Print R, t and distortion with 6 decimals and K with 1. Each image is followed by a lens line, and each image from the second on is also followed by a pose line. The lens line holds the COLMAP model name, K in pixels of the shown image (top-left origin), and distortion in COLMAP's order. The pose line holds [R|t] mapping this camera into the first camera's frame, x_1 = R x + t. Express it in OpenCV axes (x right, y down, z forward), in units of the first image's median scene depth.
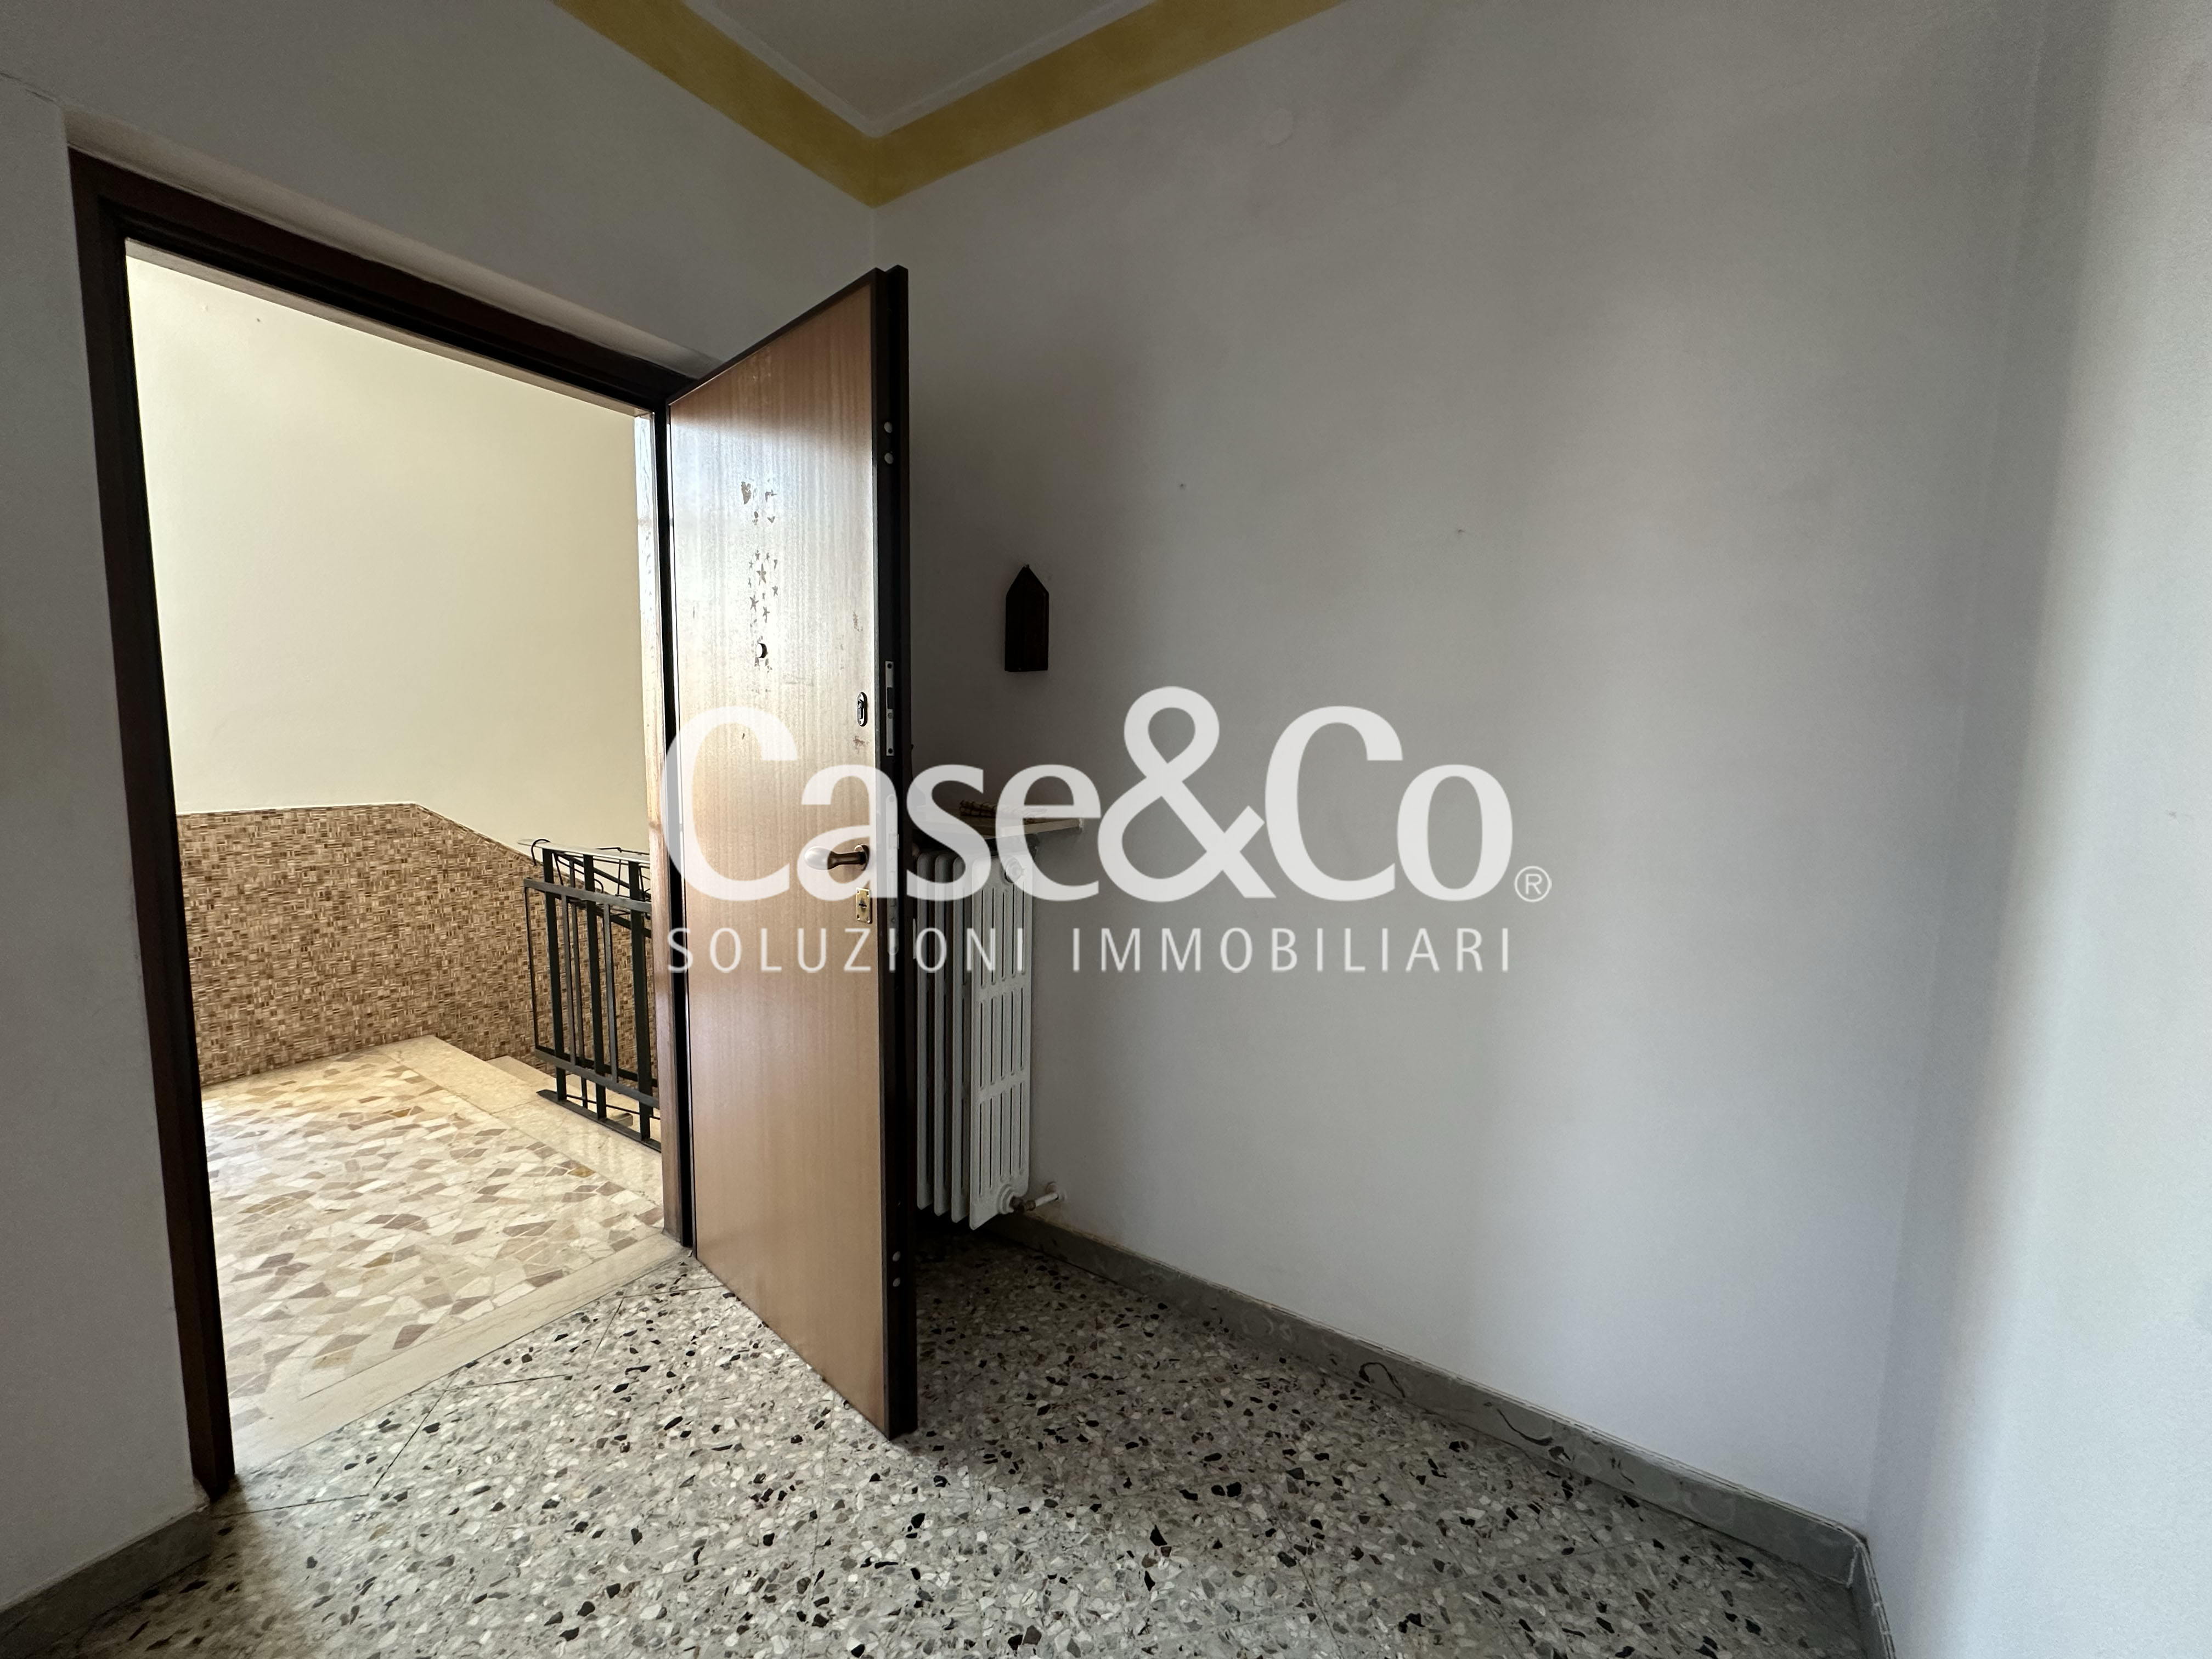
lens RADIAL K [[881.5, 0, 1103.4], [0, 881.5, 833.9], [0, 0, 1]] dist [-0.000531, 0.000013]
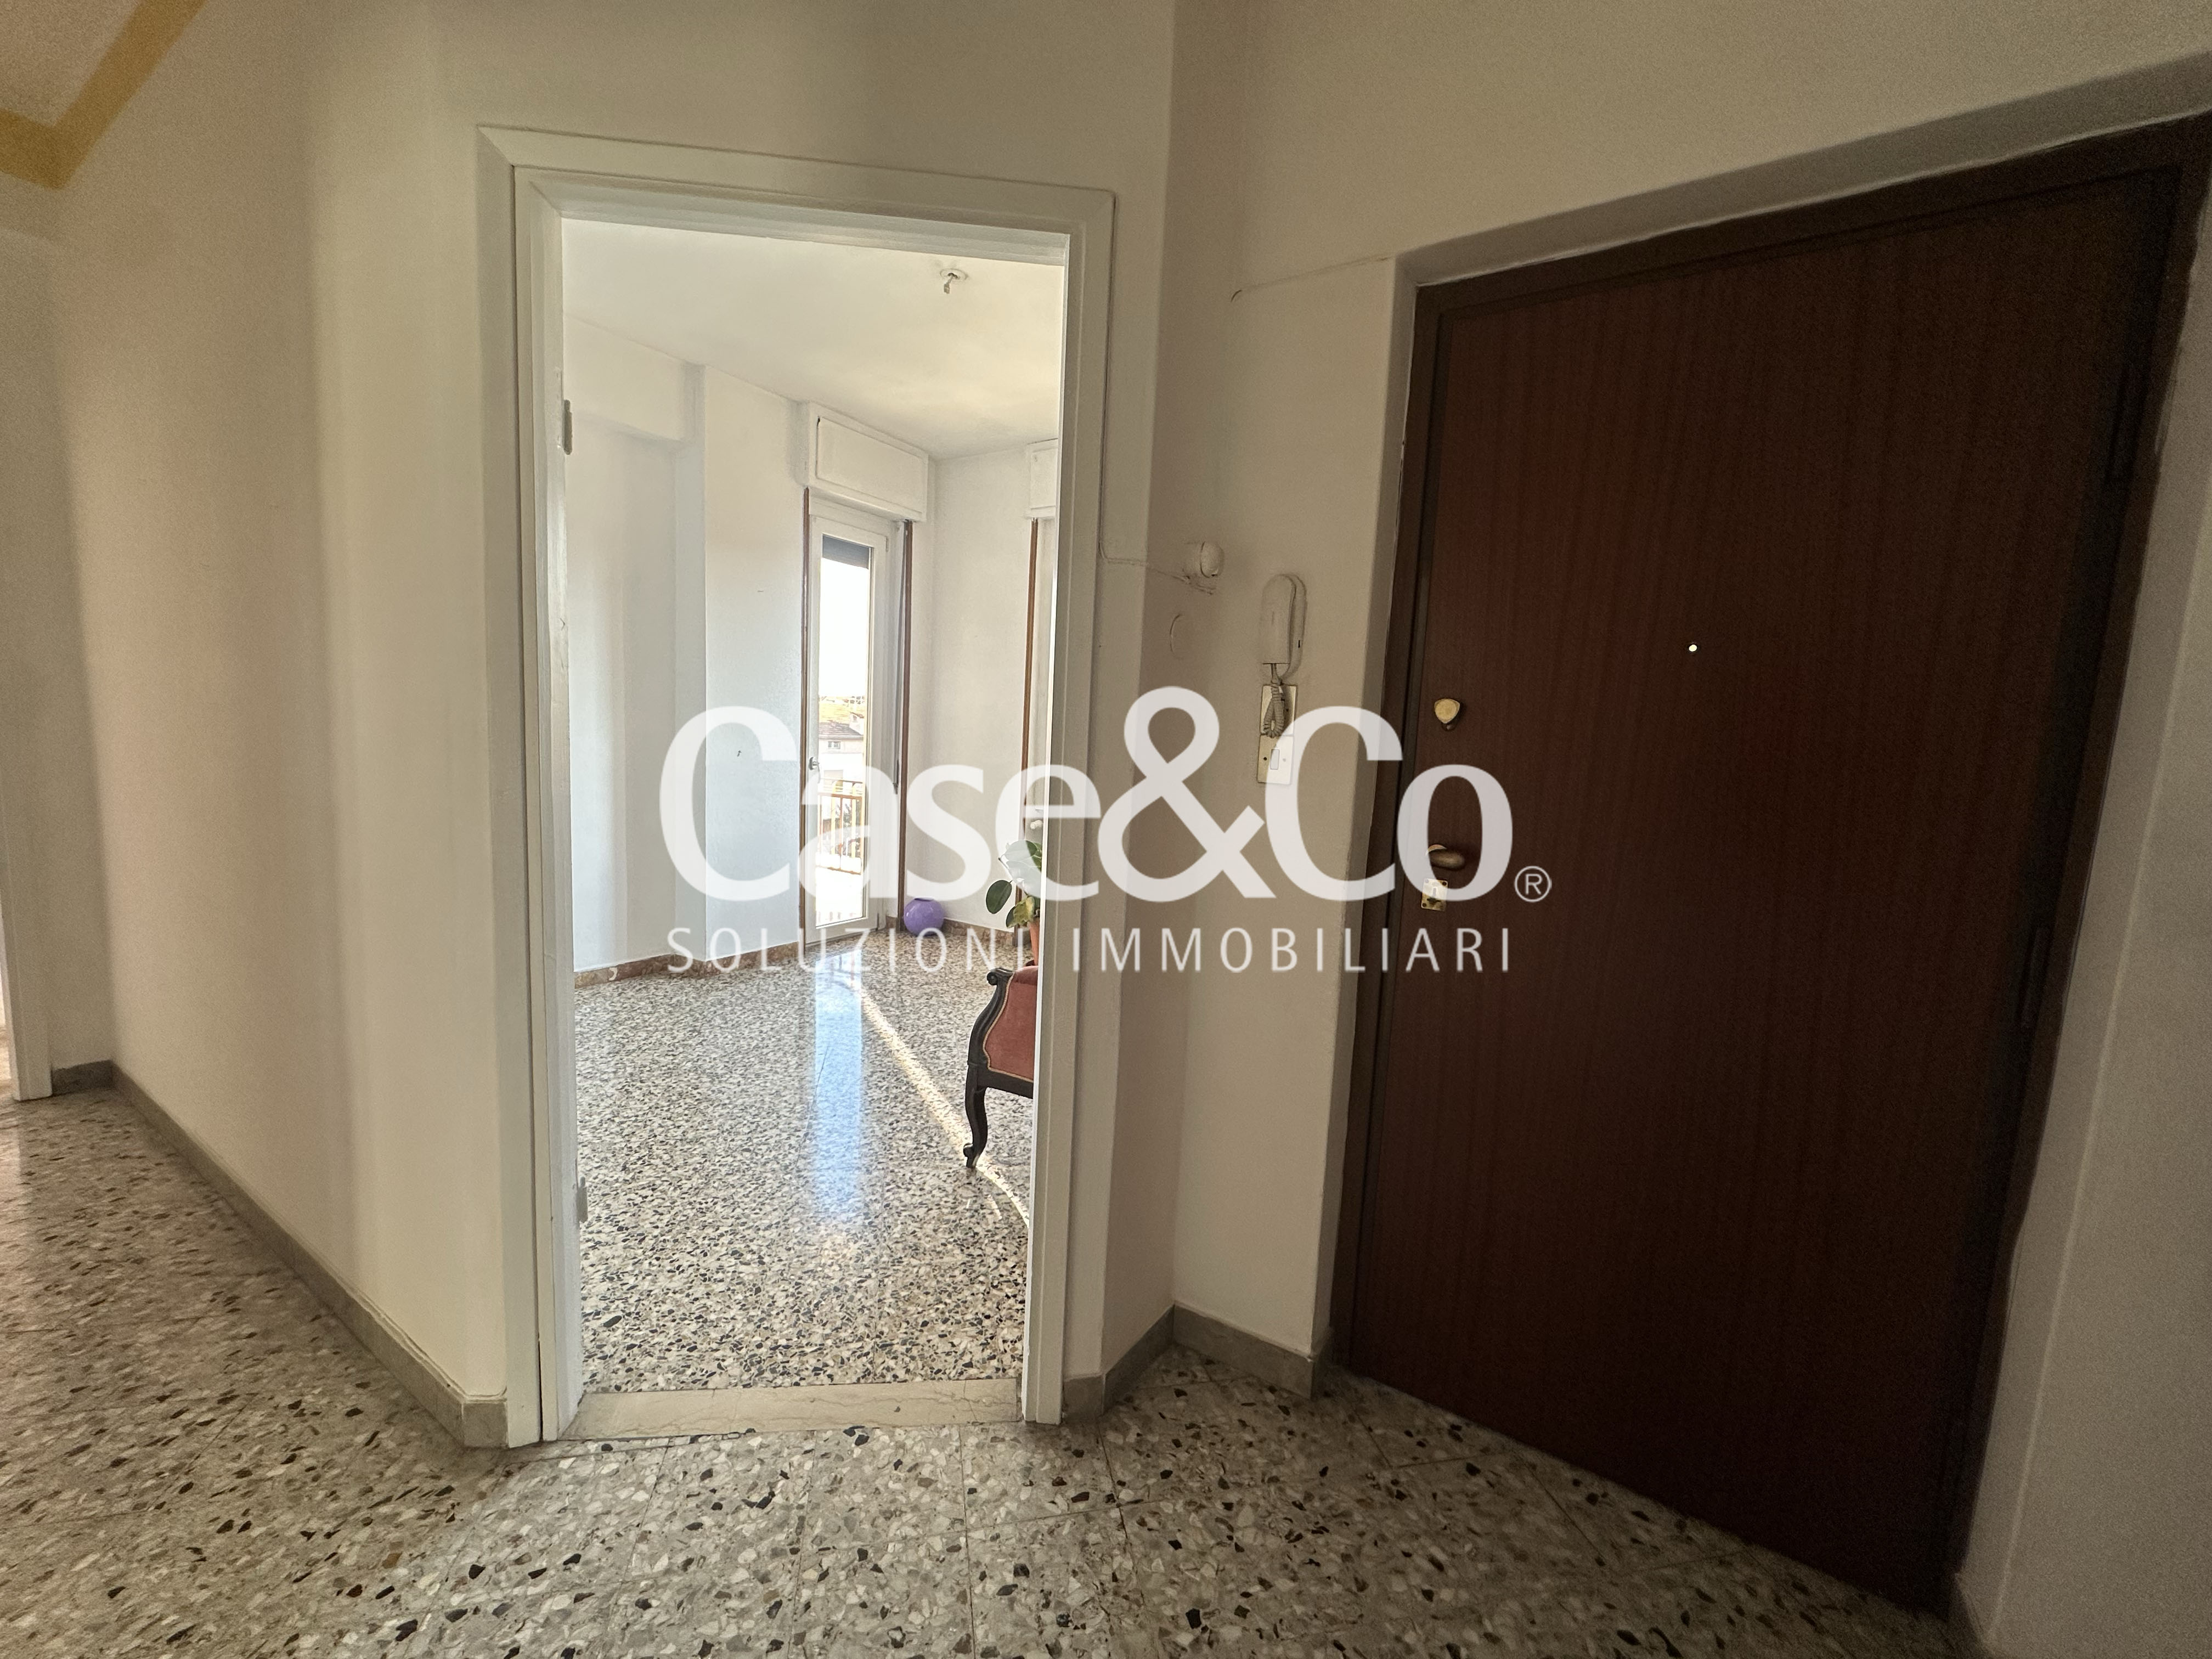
lens RADIAL K [[881.5, 0, 1103.4], [0, 881.5, 830.6], [0, 0, 1]] dist [-0.000531, 0.000013]
pose [[0.007111, 0.090088, -0.995908, 0.133705], [-0.151189, 0.984581, 0.087984, -0.031513], [0.988479, 0.149945, 0.020622, 0.532455]]
